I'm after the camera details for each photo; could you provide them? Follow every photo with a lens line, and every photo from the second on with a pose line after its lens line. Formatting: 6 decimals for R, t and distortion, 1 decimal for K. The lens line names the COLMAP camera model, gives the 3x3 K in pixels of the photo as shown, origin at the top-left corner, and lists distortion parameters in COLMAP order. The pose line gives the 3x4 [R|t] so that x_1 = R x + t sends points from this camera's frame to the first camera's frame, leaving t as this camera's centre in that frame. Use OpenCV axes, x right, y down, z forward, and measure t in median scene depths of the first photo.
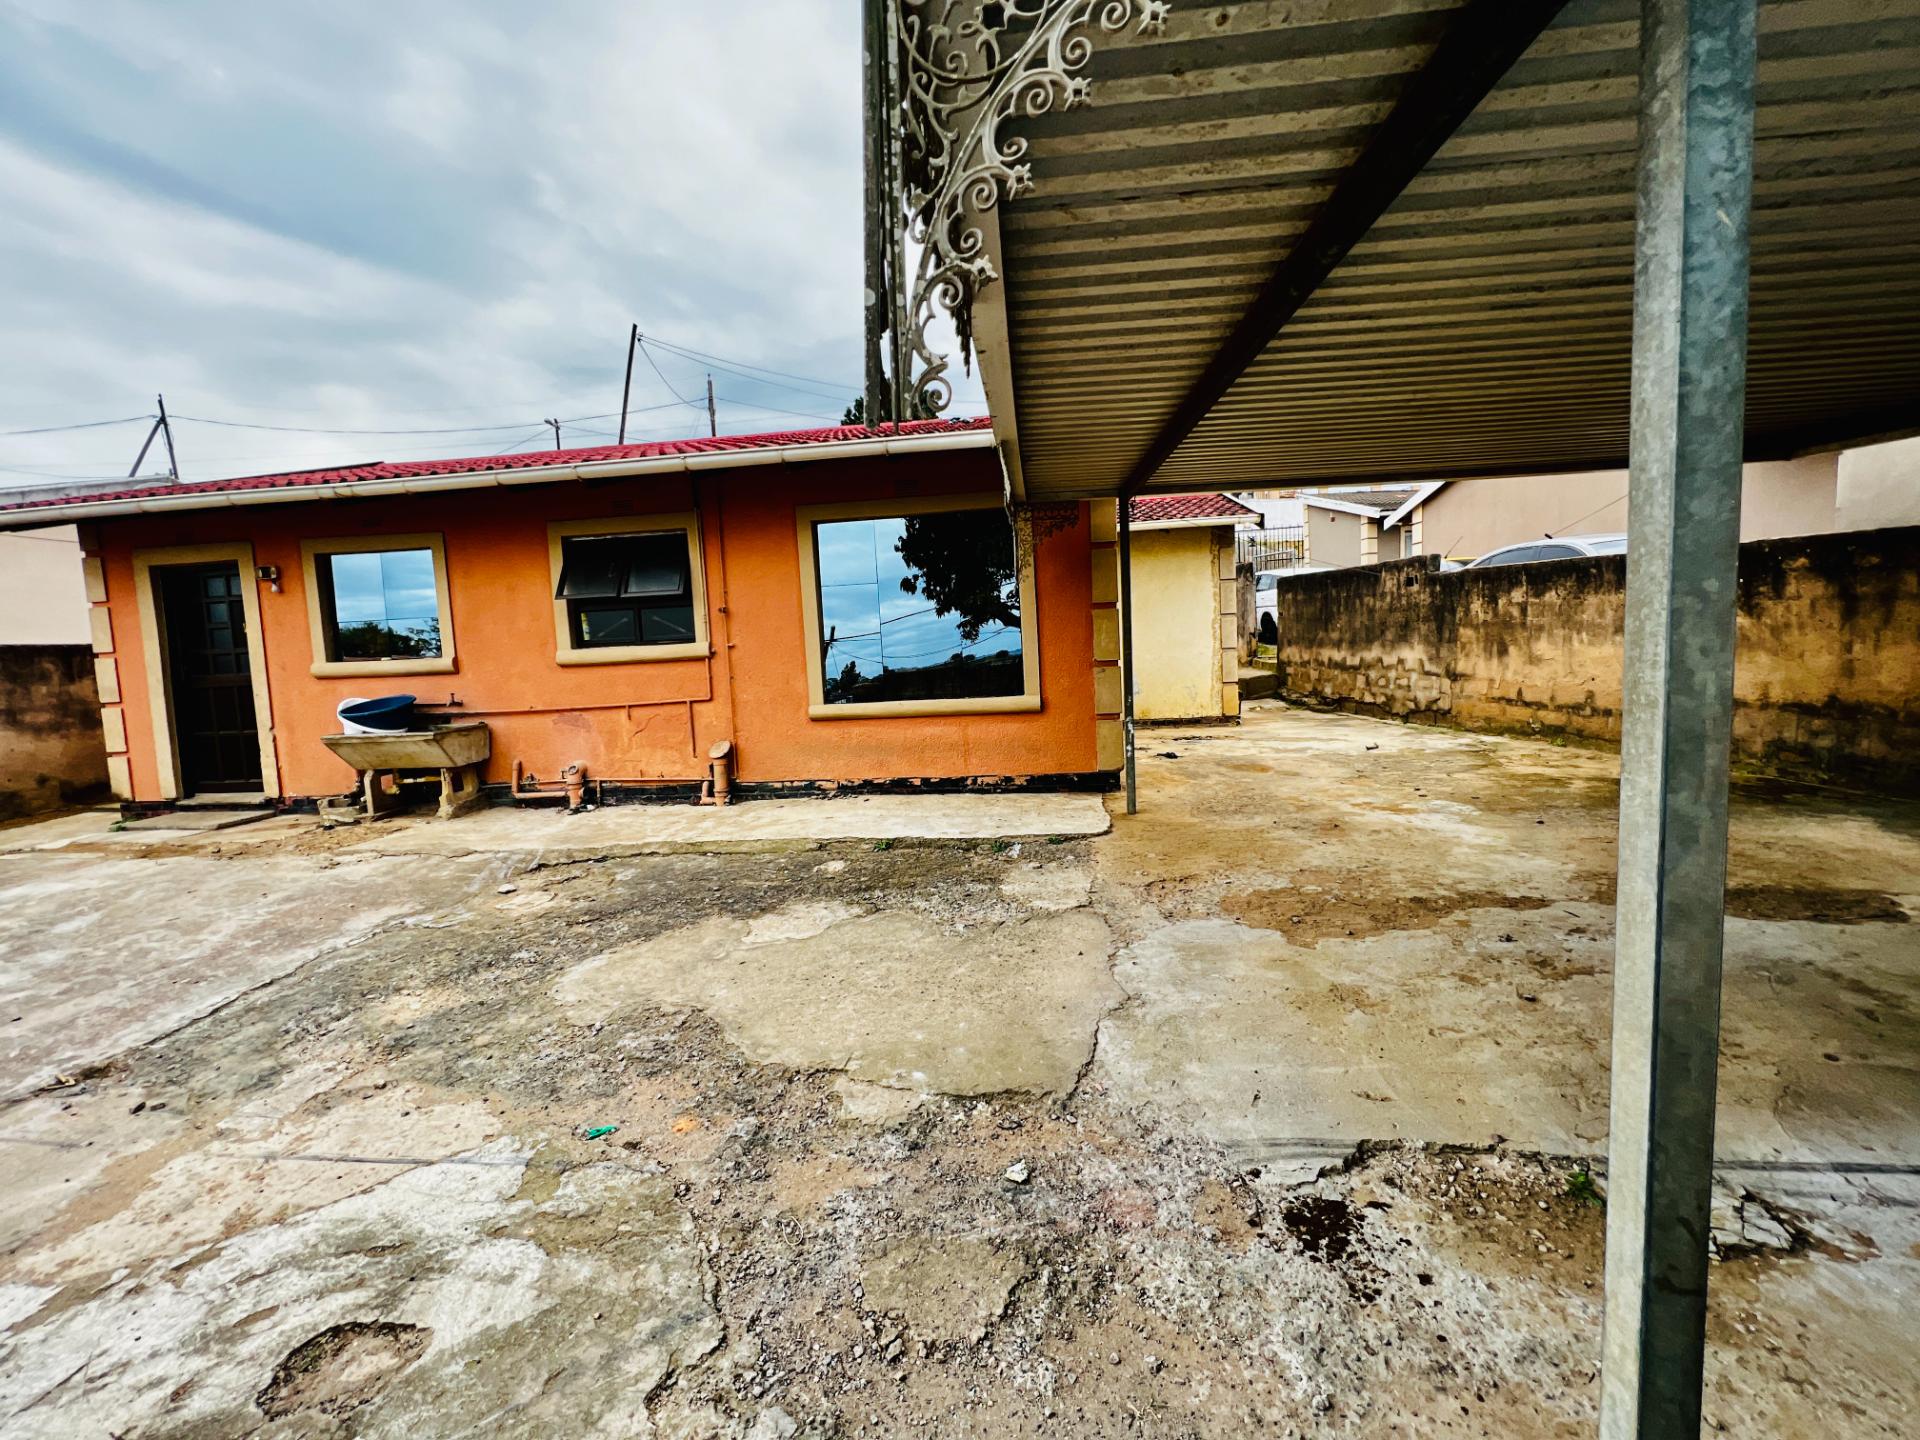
lens RADIAL K [[766.3, 0, 957.4], [0, 766.3, 718.7], [0, 0, 1]] dist [-0.001536, 0.000262]
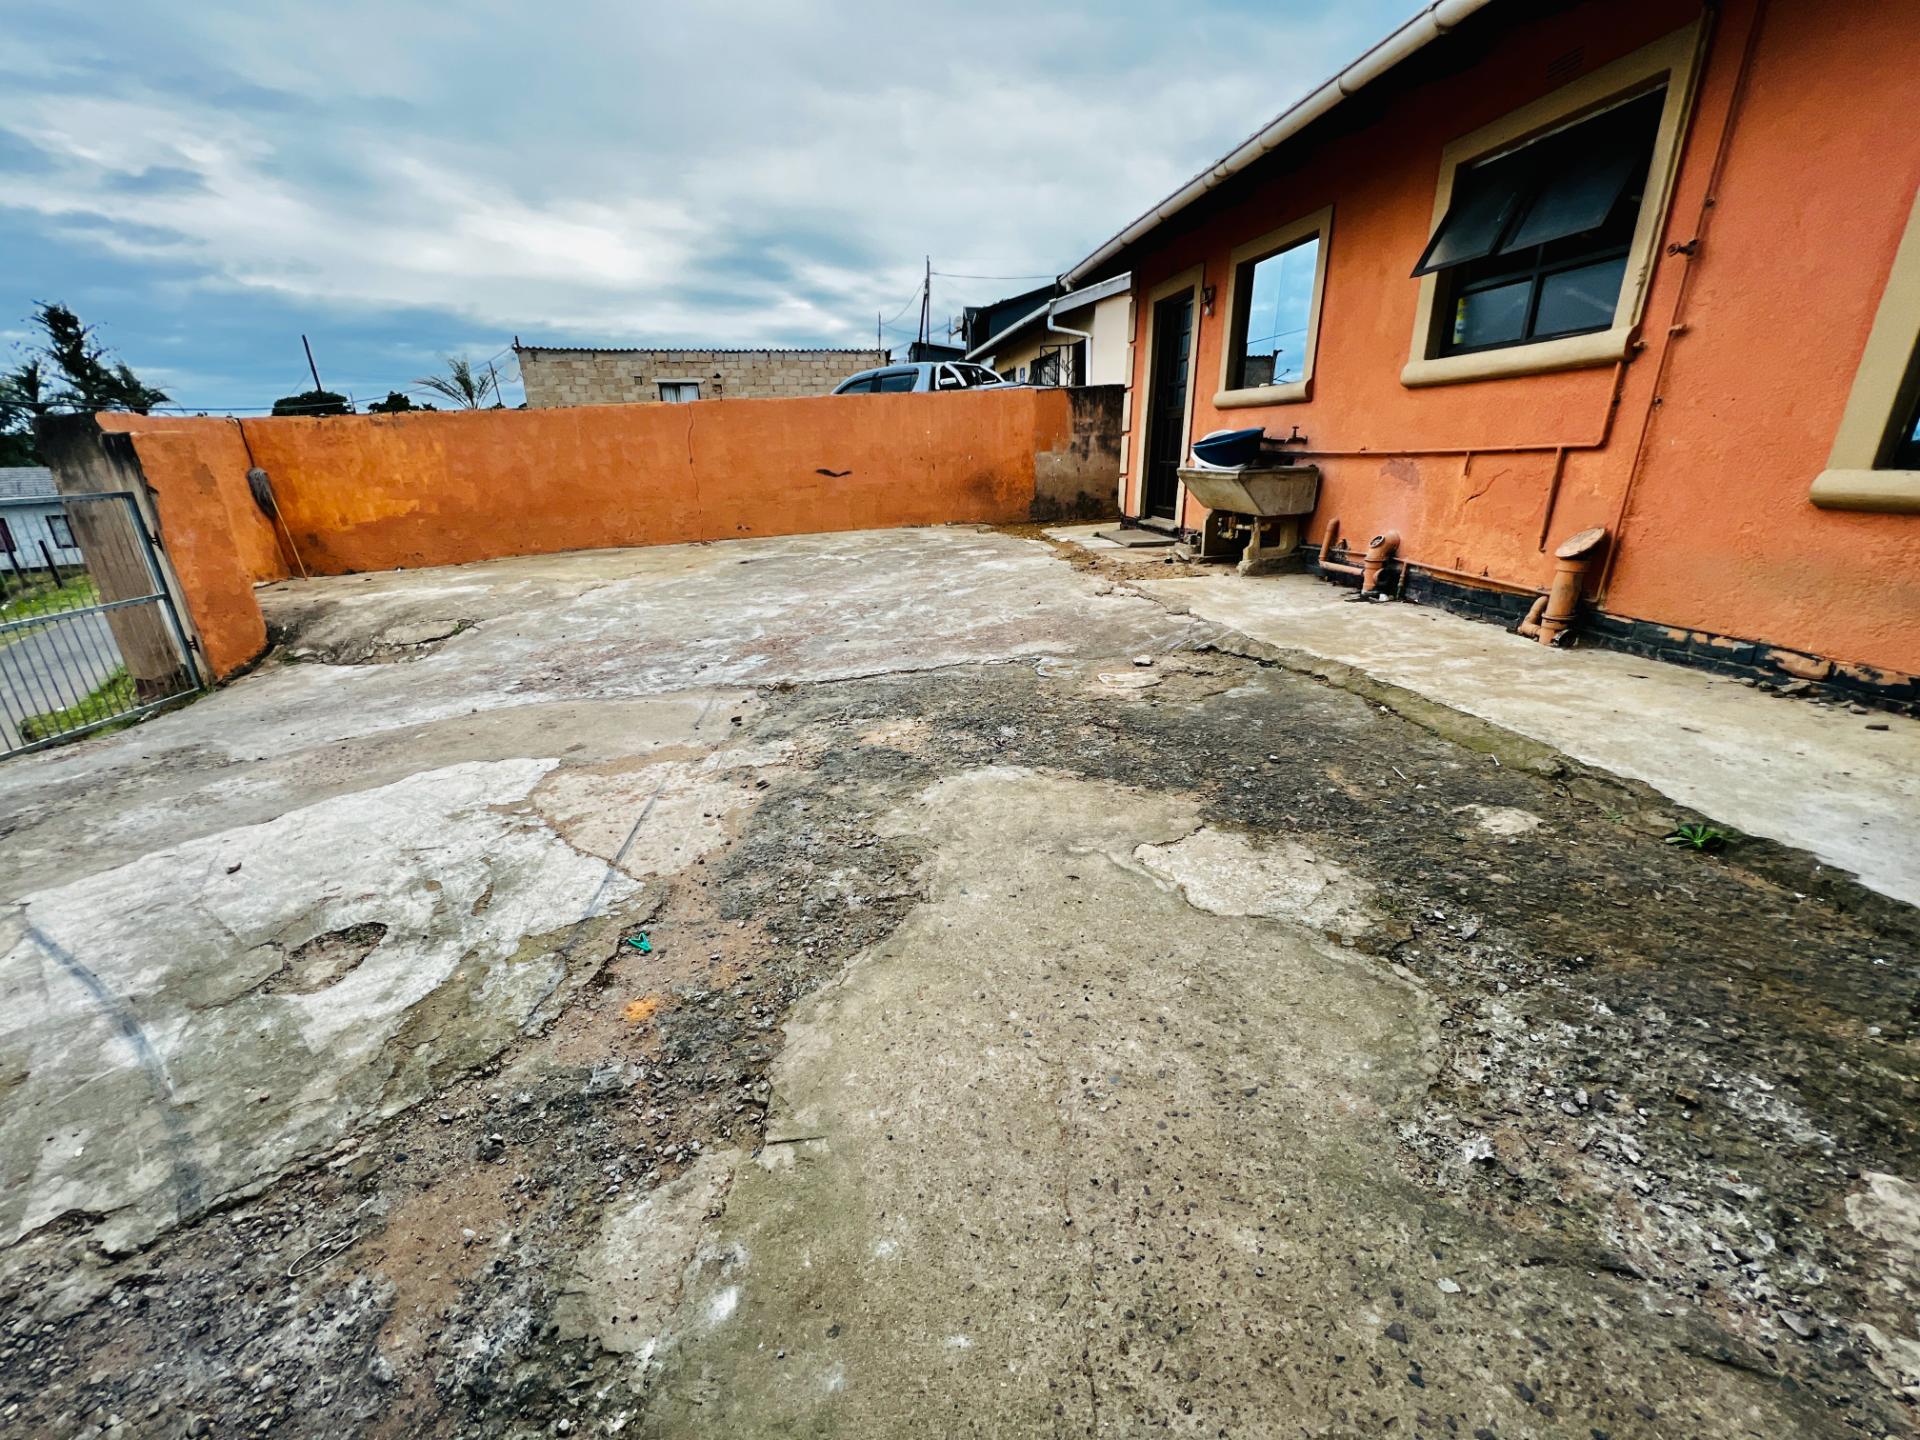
lens RADIAL K [[766.3, 0, 957.4], [0, 766.3, 718.7], [0, 0, 1]] dist [-0.001536, 0.000262]
pose [[0.270007, 0.357717, -0.893943, 0.122247], [-0.079772, 0.933546, 0.349470, 0.002030], [0.959548, -0.023048, 0.280600, 0.501832]]
